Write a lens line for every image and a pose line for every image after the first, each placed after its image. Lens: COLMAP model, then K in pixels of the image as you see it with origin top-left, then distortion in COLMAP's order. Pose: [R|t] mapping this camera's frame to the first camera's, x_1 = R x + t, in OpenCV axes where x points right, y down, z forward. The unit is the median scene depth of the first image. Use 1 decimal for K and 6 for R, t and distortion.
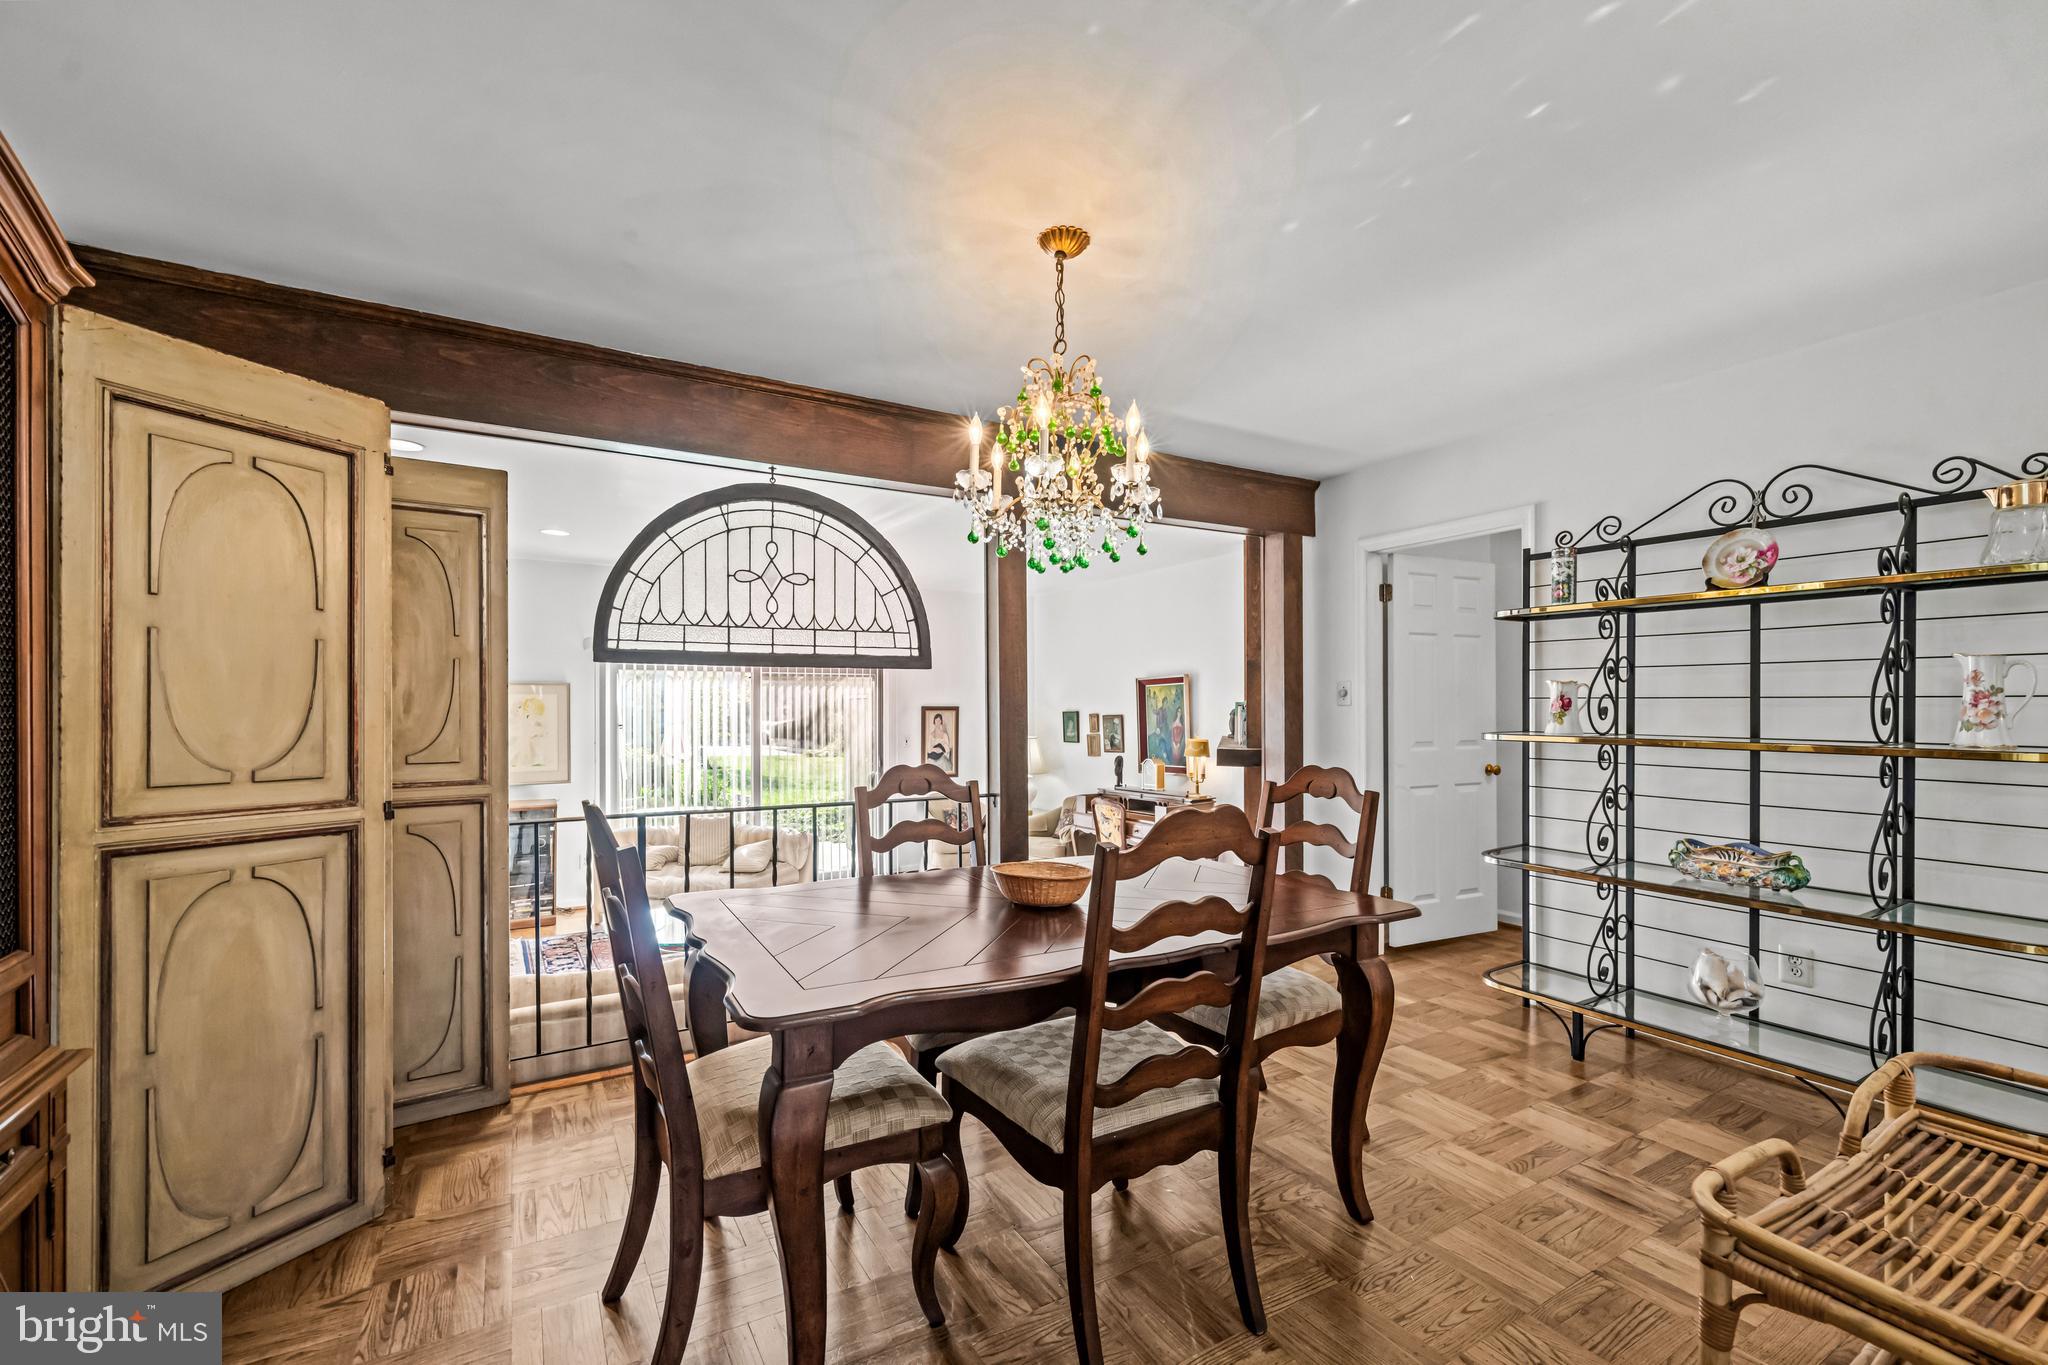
lens RADIAL K [[861.7, 0, 1028.9], [0, 861.7, 712.3], [0, 0, 1]] dist [0.000956, 0.000072]
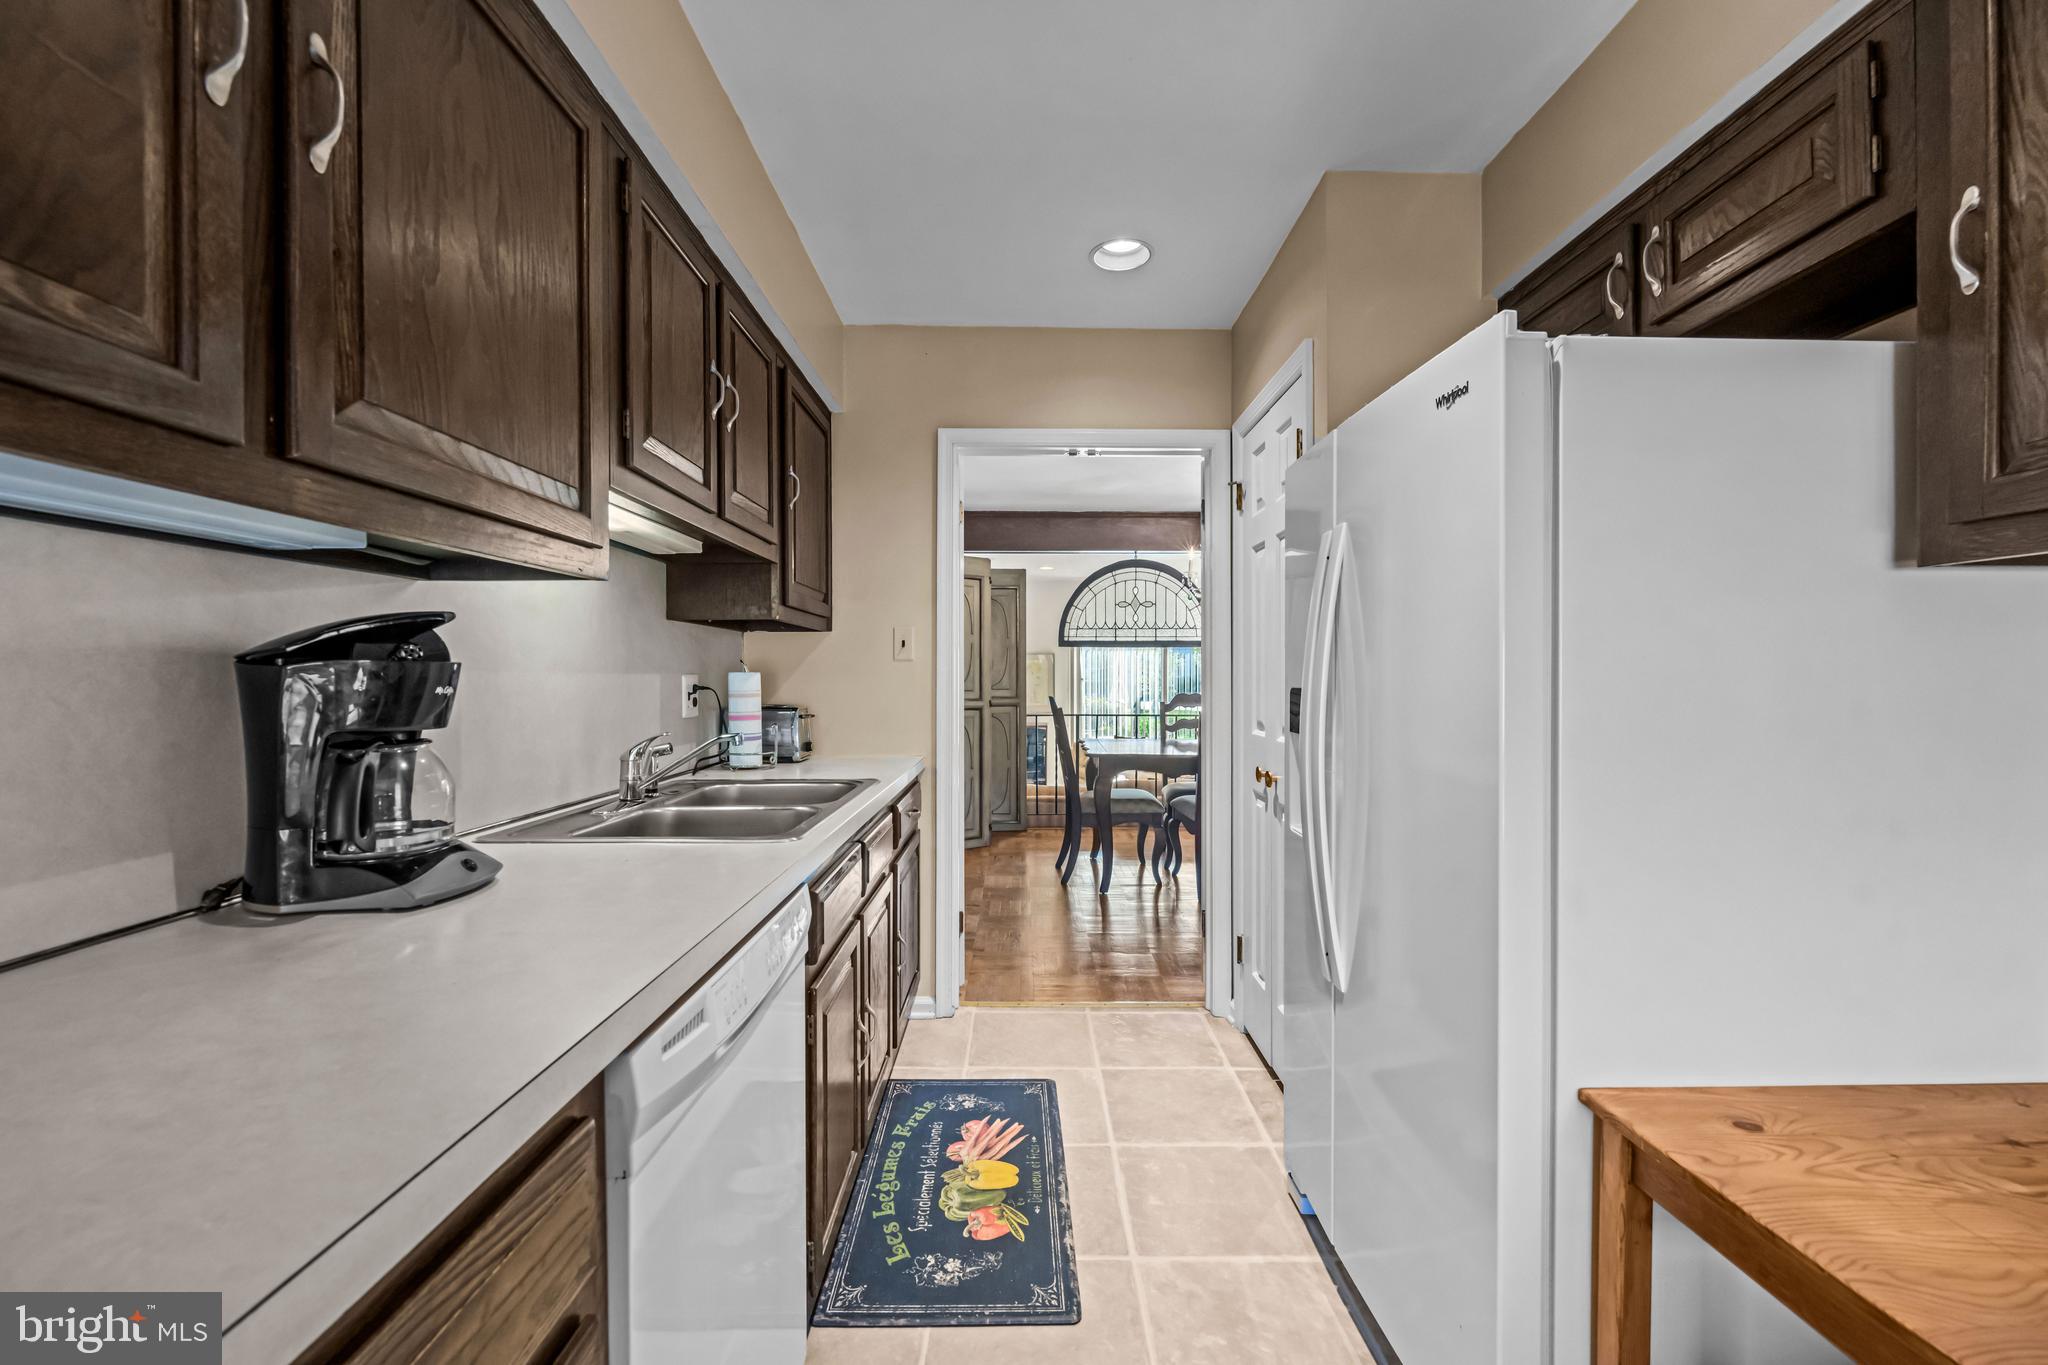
lens RADIAL K [[824.2, 0, 1026.4], [0, 824.2, 680.0], [0, 0, 1]] dist [0.016522, -0.003302]
pose [[0.861440, 0.004617, -0.507838, 0.498303], [-0.002631, 0.999986, 0.004628, 0.017307], [0.507852, -0.002651, 0.861440, -0.865551]]
